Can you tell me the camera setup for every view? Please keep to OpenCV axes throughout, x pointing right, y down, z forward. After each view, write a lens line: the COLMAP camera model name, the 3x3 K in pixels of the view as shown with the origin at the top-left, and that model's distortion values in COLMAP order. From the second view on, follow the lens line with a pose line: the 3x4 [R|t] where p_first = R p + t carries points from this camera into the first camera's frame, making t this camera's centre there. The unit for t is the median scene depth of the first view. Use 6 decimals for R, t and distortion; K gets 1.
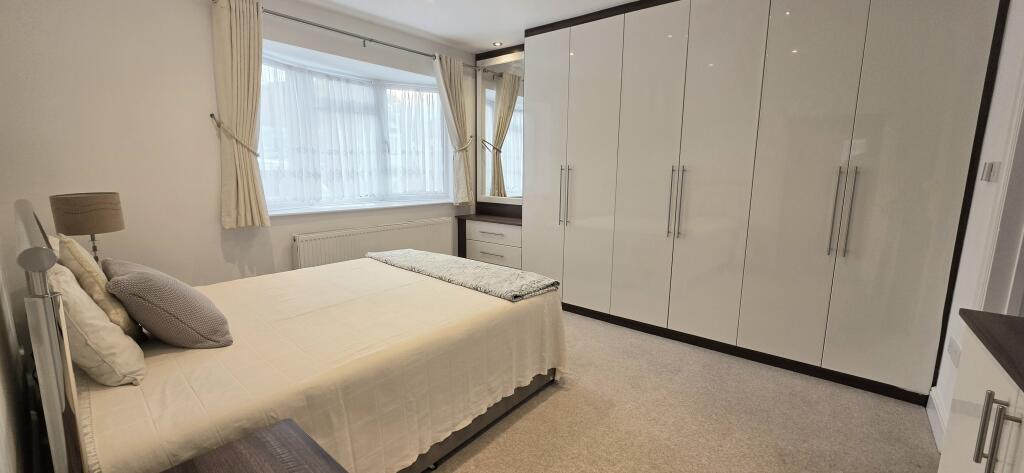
lens RADIAL K [[403.0, 0, 510.4], [0, 403.0, 229.2], [0, 0, 1]] dist [-0.001288, -0.000067]
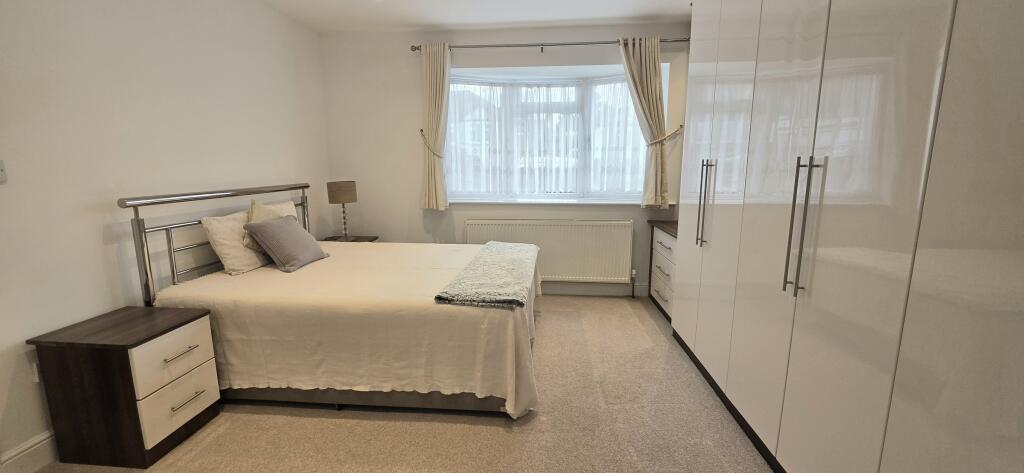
lens RADIAL K [[403.0, 0, 510.4], [0, 403.0, 229.2], [0, 0, 1]] dist [-0.001288, -0.000067]
pose [[0.568594, 0.120139, -0.813798, 0.466403], [-0.116135, 0.991093, 0.065170, -0.041681], [0.814380, 0.057455, 0.577482, 0.304376]]
